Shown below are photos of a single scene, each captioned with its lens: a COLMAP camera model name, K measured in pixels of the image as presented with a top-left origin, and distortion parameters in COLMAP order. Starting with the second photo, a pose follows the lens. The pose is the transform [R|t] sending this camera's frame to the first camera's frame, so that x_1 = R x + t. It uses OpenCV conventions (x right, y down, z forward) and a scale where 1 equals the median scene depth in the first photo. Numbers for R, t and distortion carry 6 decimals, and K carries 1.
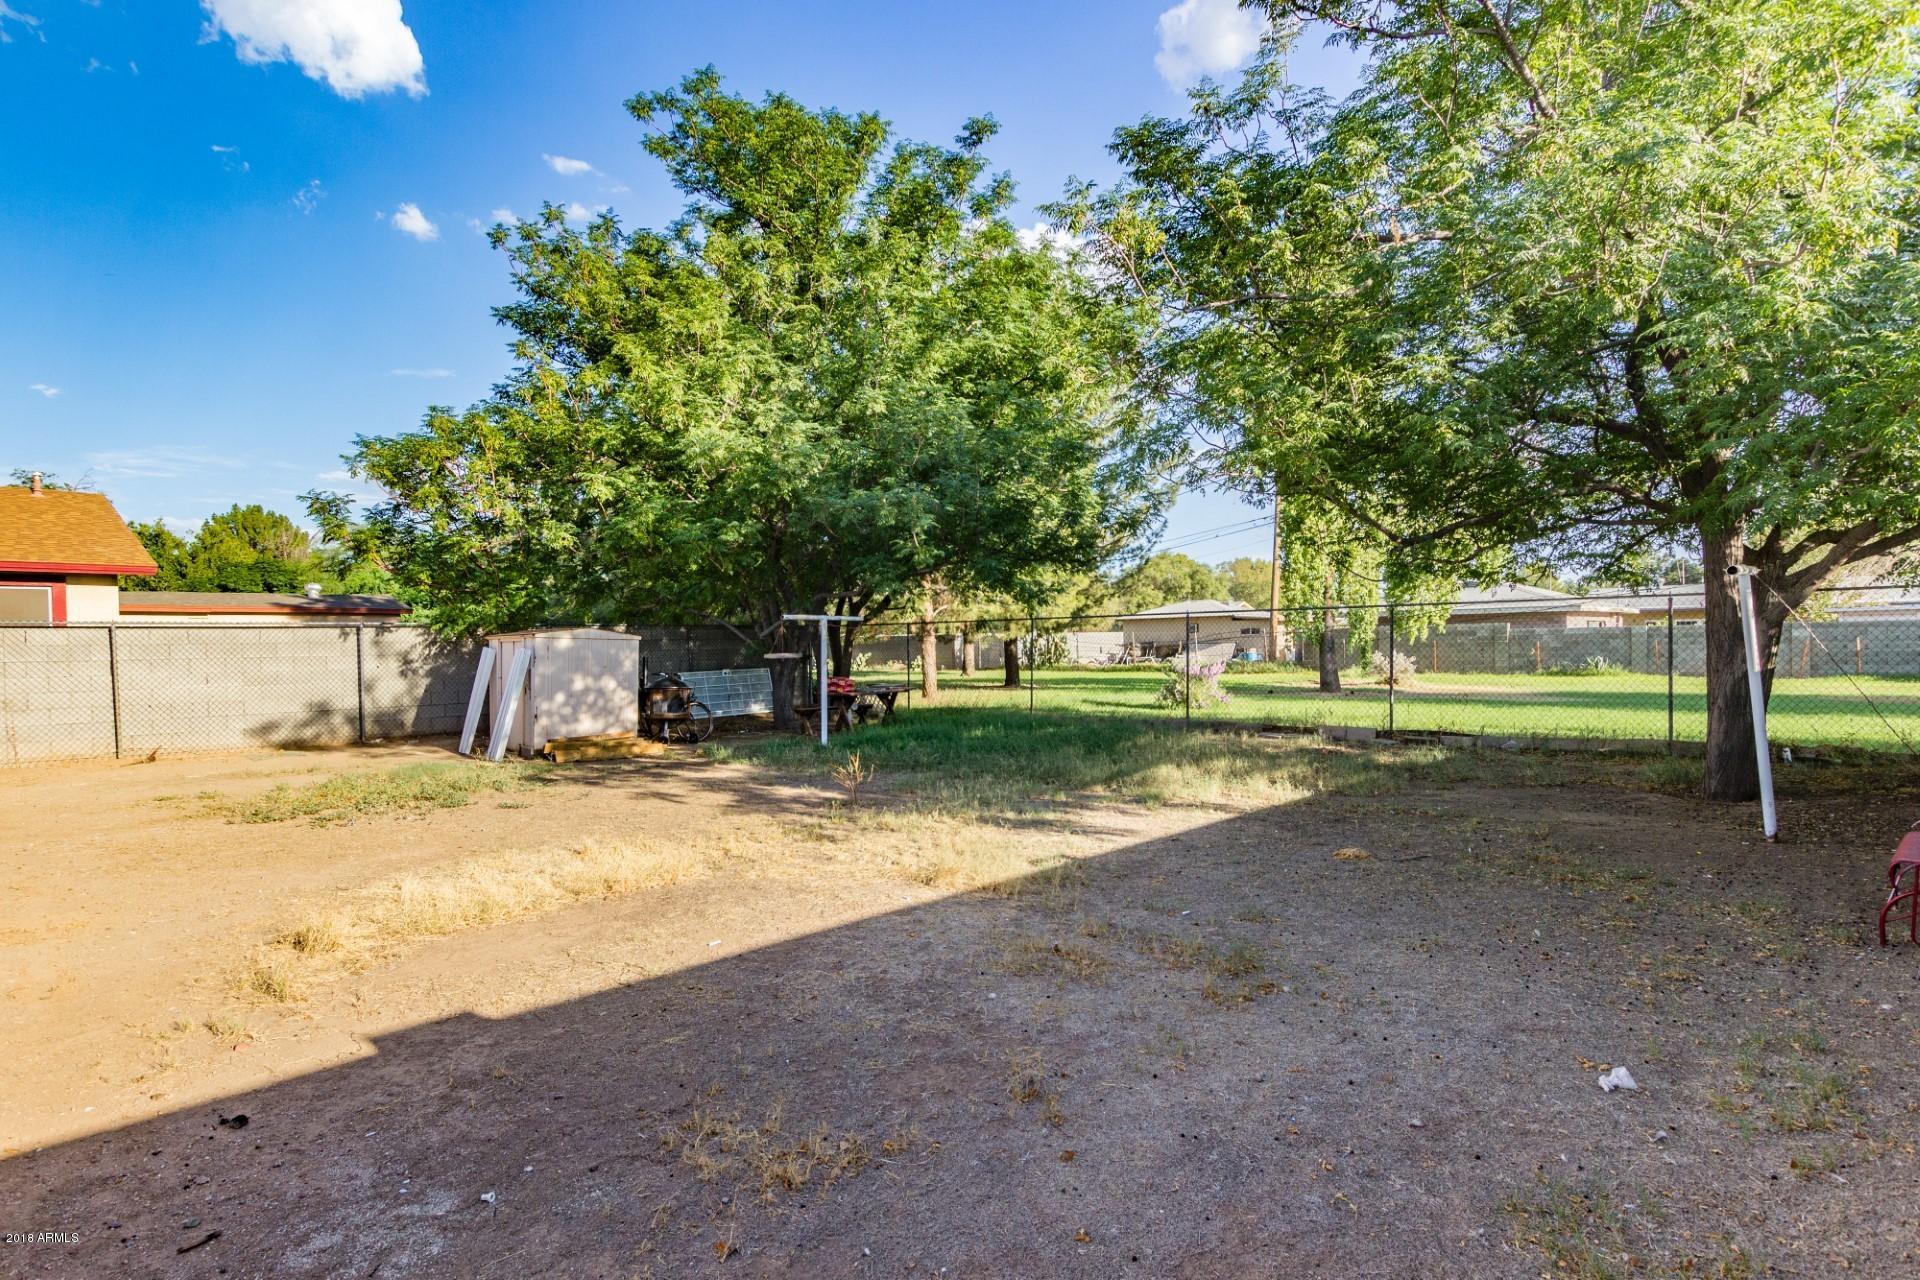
lens RADIAL K [[981.4, 0, 959.9], [0, 981.4, 642.2], [0, 0, 1]] dist [-0.000048, -0.000036]
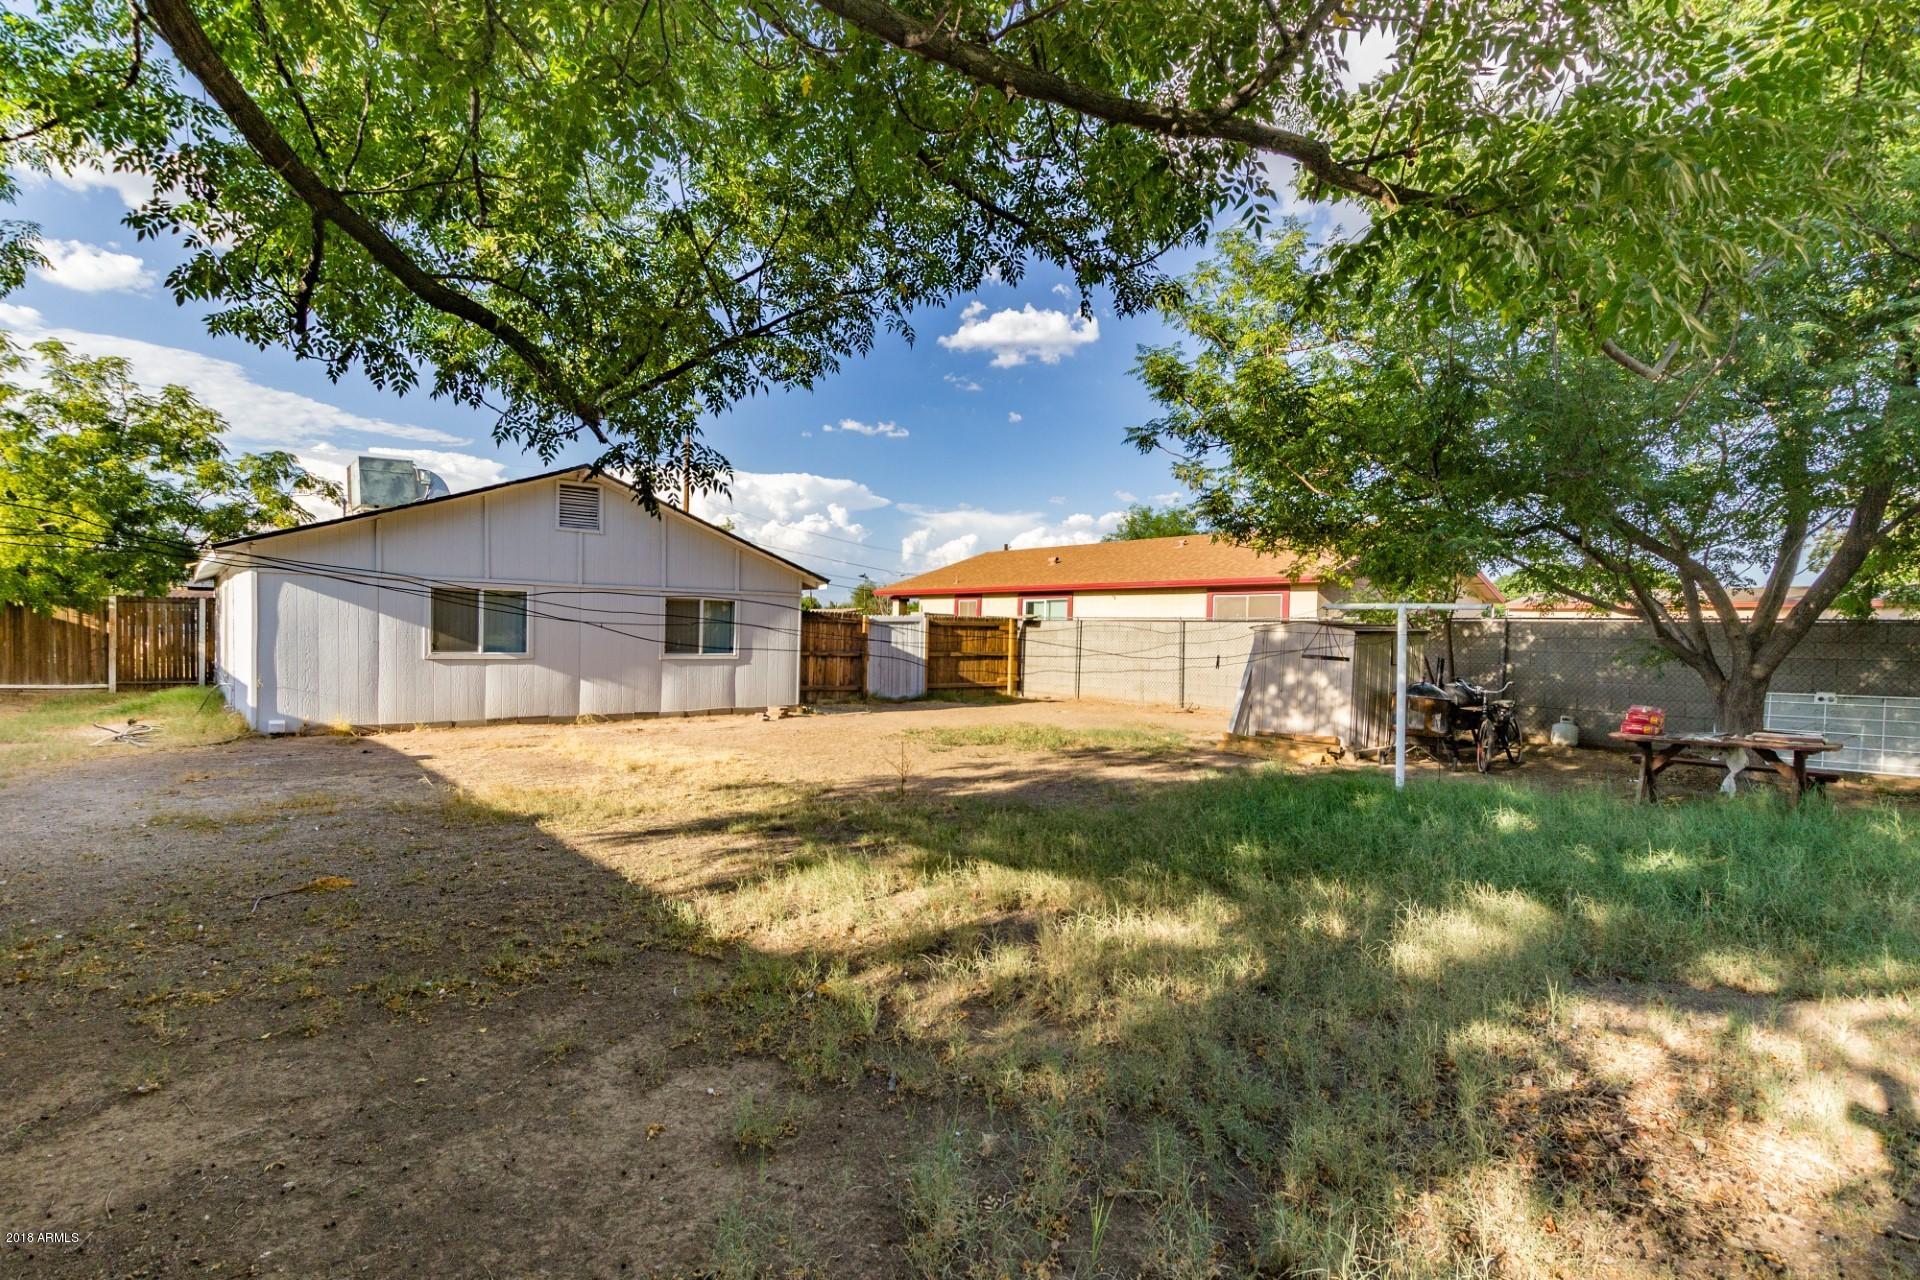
lens RADIAL K [[925.9, 0, 959.9], [0, 925.9, 638.8], [0, 0, 1]] dist [-0.000067, -0.000001]
pose [[-0.119953, 0.011998, -0.992707, 0.558416], [-0.012193, 0.999834, 0.013558, -0.003889], [0.992705, 0.013730, -0.119787, 0.794995]]
